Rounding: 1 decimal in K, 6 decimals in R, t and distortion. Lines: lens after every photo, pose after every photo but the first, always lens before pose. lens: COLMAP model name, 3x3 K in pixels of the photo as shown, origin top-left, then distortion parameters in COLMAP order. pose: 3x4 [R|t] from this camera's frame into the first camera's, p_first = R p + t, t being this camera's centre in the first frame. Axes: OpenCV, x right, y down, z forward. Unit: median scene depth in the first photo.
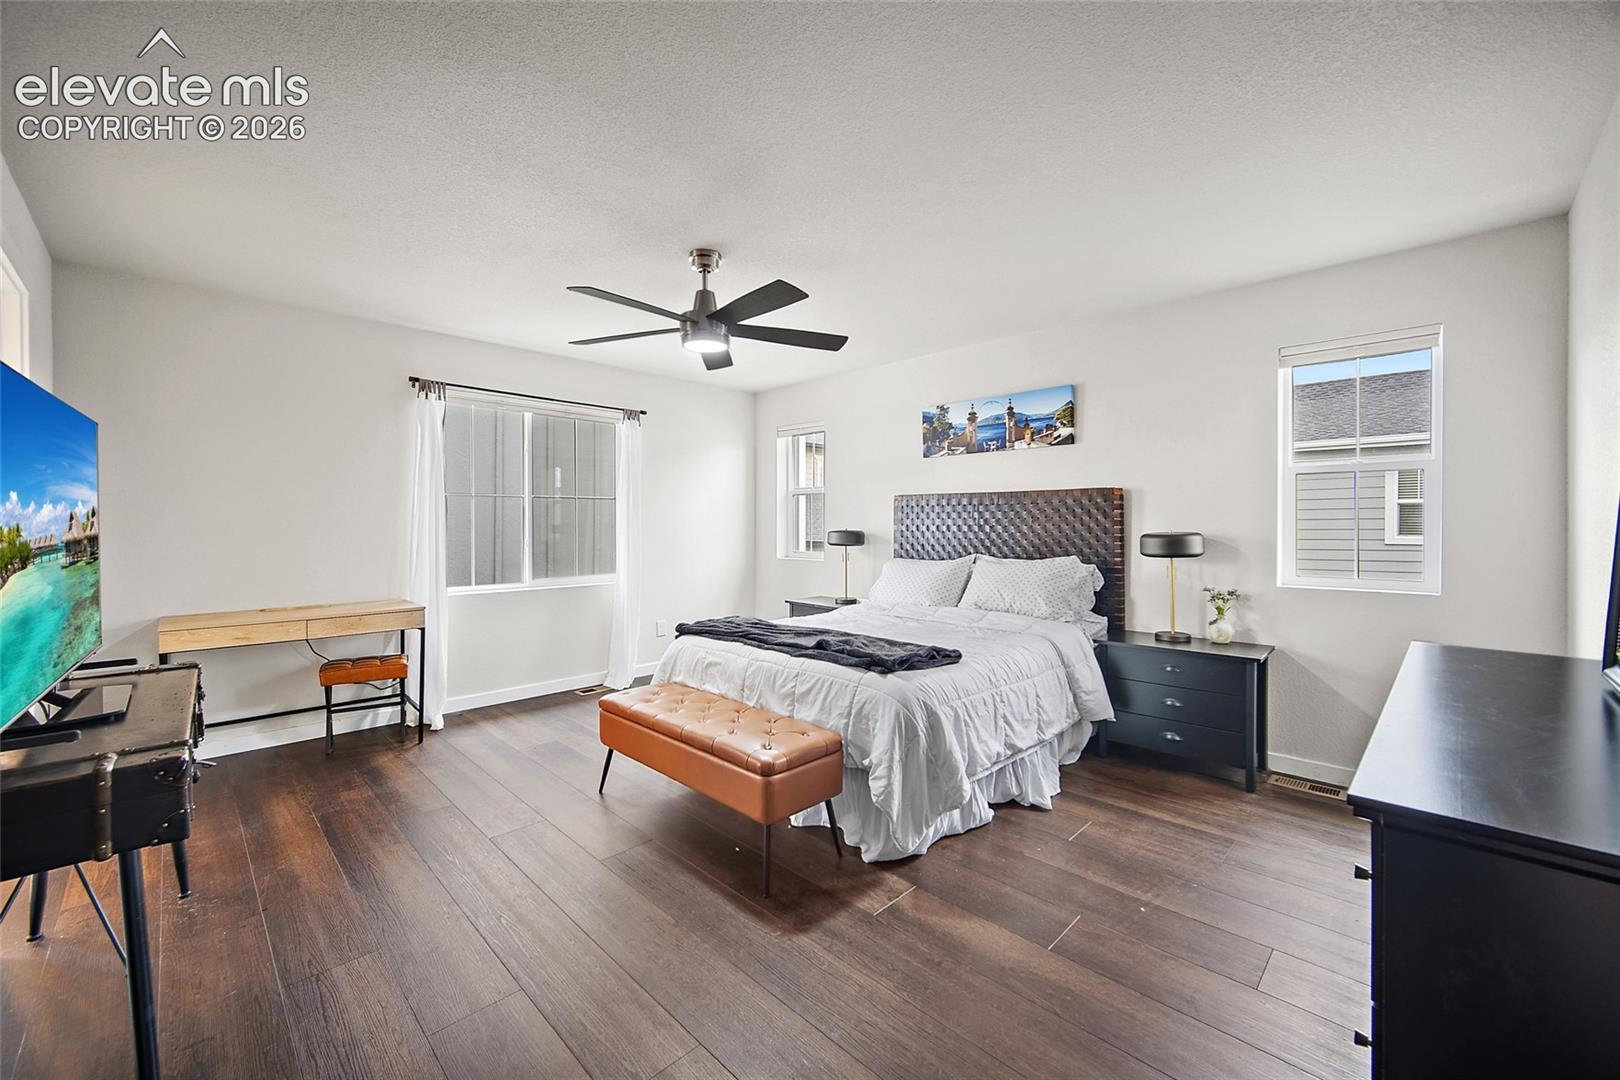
lens RADIAL K [[643.1, 0, 801.5], [0, 643.1, 511.4], [0, 0, 1]] dist [-0.001788, 0.000025]
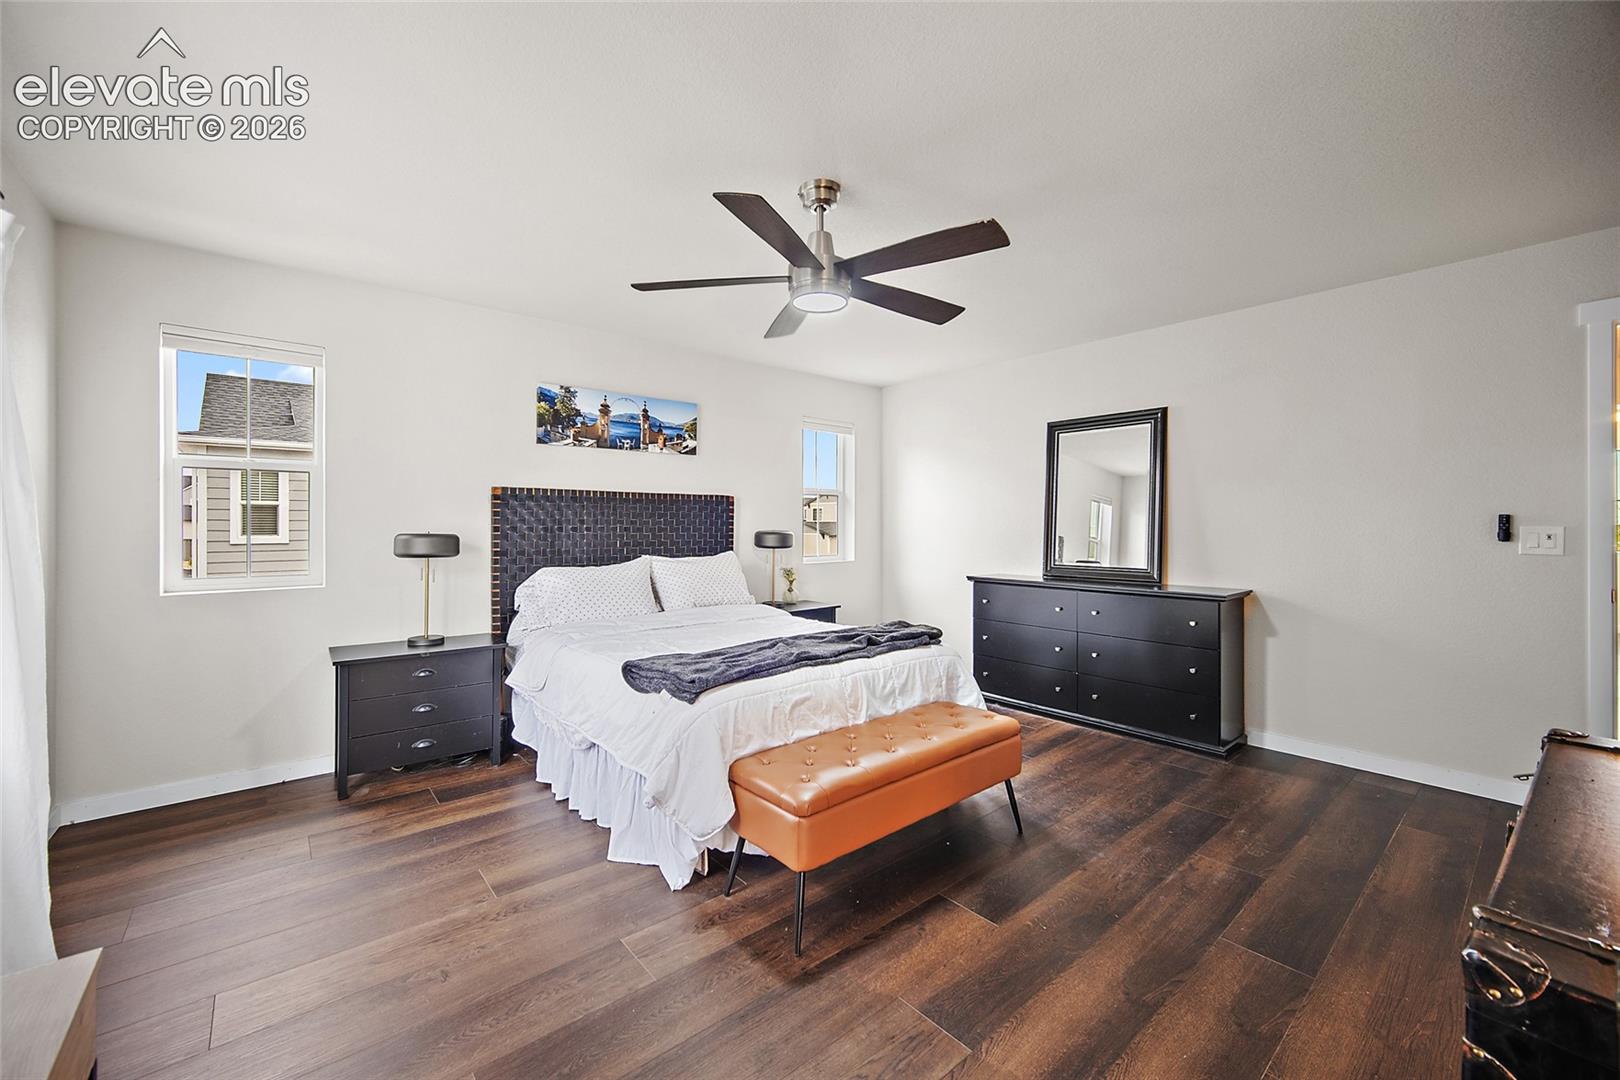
lens RADIAL K [[643.1, 0, 801.5], [0, 643.1, 511.4], [0, 0, 1]] dist [-0.001788, 0.000025]
pose [[0.089246, 0.021818, 0.995771, -0.640944], [-0.021415, 0.999571, -0.019982, 0.012971], [-0.995779, -0.019541, 0.089675, 0.643617]]
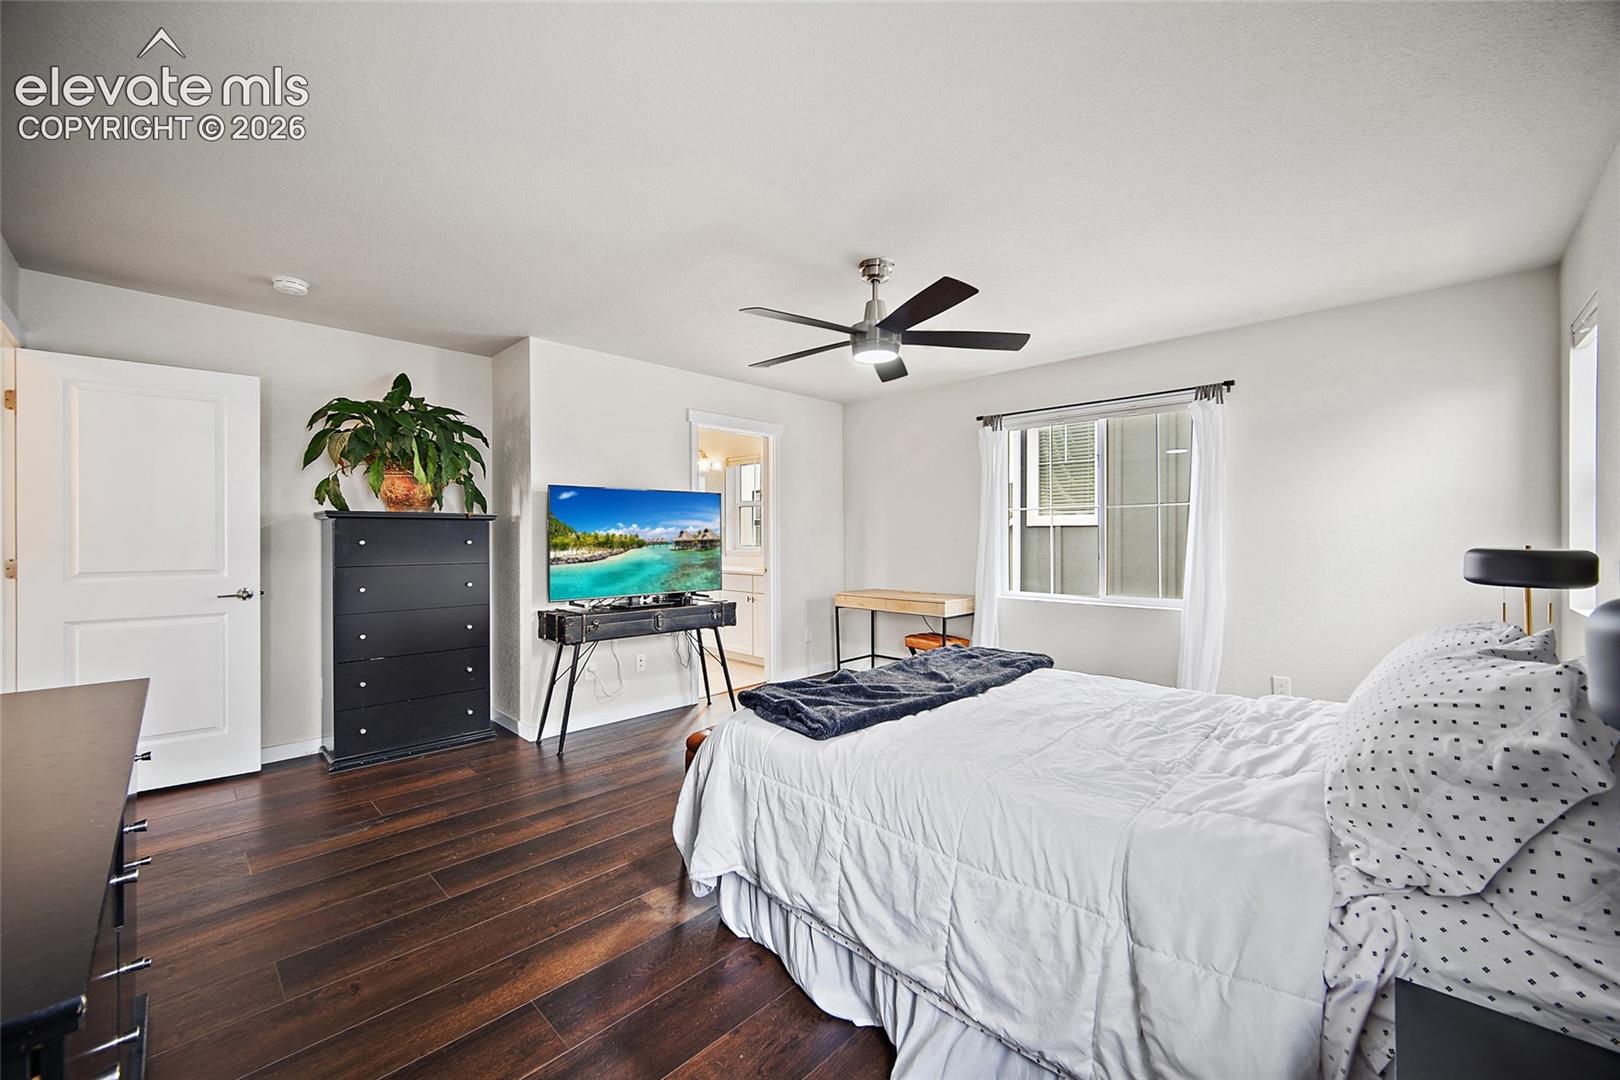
lens RADIAL K [[643.1, 0, 801.5], [0, 643.1, 511.4], [0, 0, 1]] dist [-0.001788, 0.000025]
pose [[-0.002912, -0.036261, -0.999338, 0.583899], [0.019916, 0.999142, -0.036312, 0.010590], [0.999797, -0.020009, -0.002188, 0.617479]]
